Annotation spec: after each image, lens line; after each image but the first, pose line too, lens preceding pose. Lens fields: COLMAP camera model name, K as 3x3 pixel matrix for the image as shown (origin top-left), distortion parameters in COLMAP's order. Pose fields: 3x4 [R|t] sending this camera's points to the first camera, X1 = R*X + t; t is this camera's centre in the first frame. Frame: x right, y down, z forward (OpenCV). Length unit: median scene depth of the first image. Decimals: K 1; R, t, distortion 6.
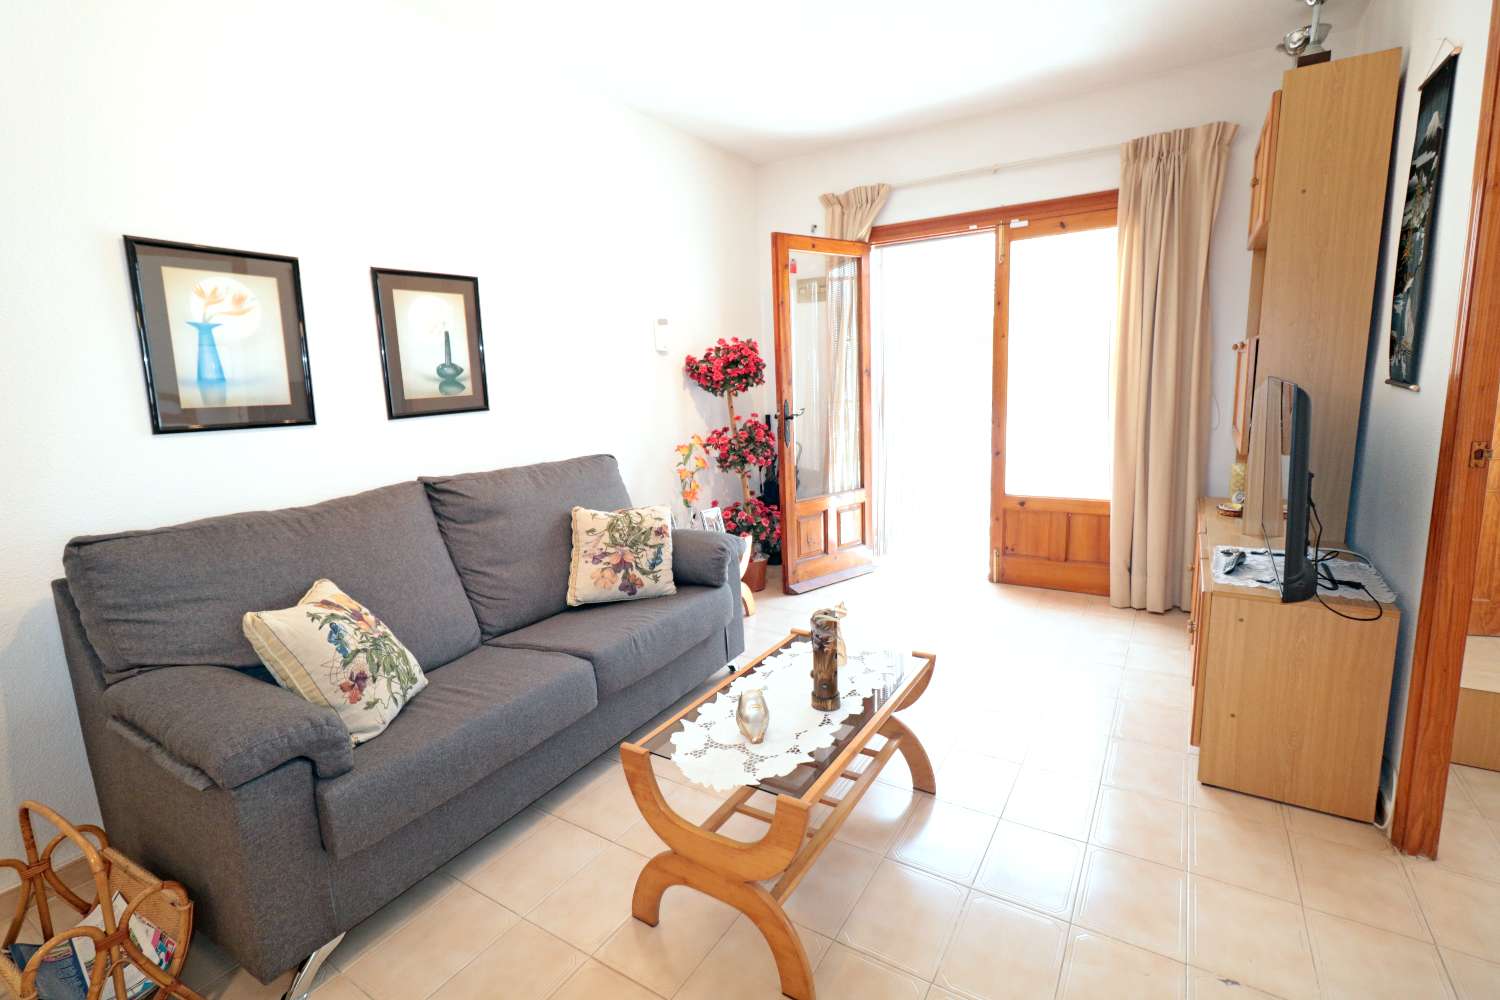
lens RADIAL K [[691.7, 0, 743.8], [0, 691.7, 482.0], [0, 0, 1]] dist [0.001115, 0.000266]
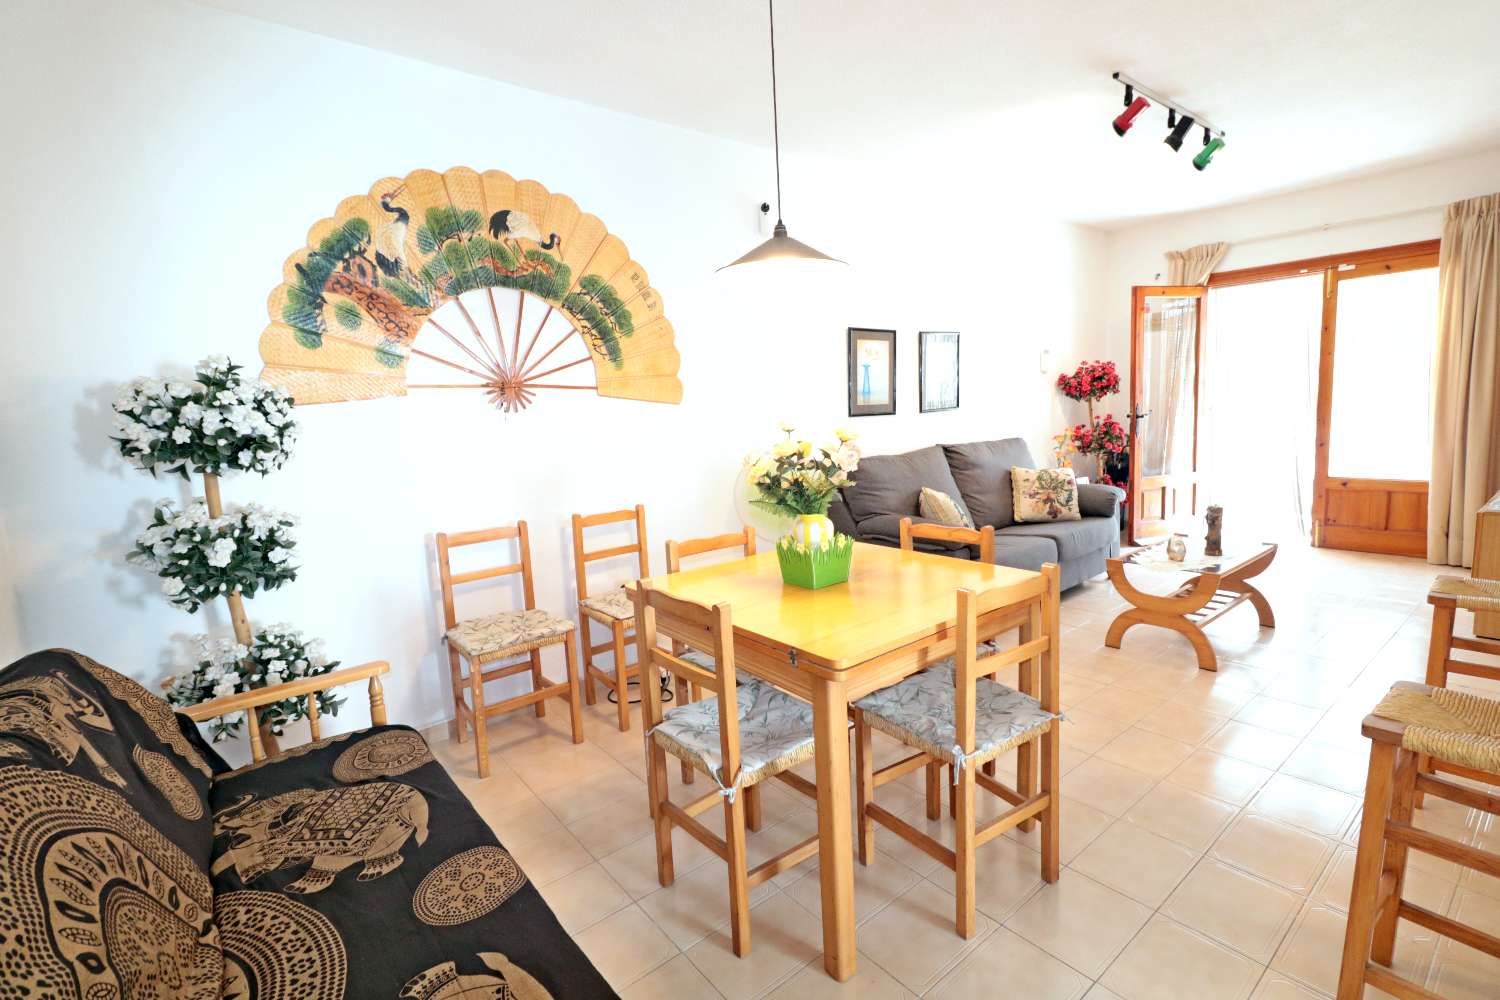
lens RADIAL K [[691.7, 0, 746.5], [0, 691.7, 485.0], [0, 0, 1]] dist [0.001115, 0.000266]
pose [[0.943651, 0.030427, -0.329540, -0.307656], [-0.036791, 0.999237, -0.013092, 0.129541], [0.328890, 0.024478, 0.944051, -0.805161]]
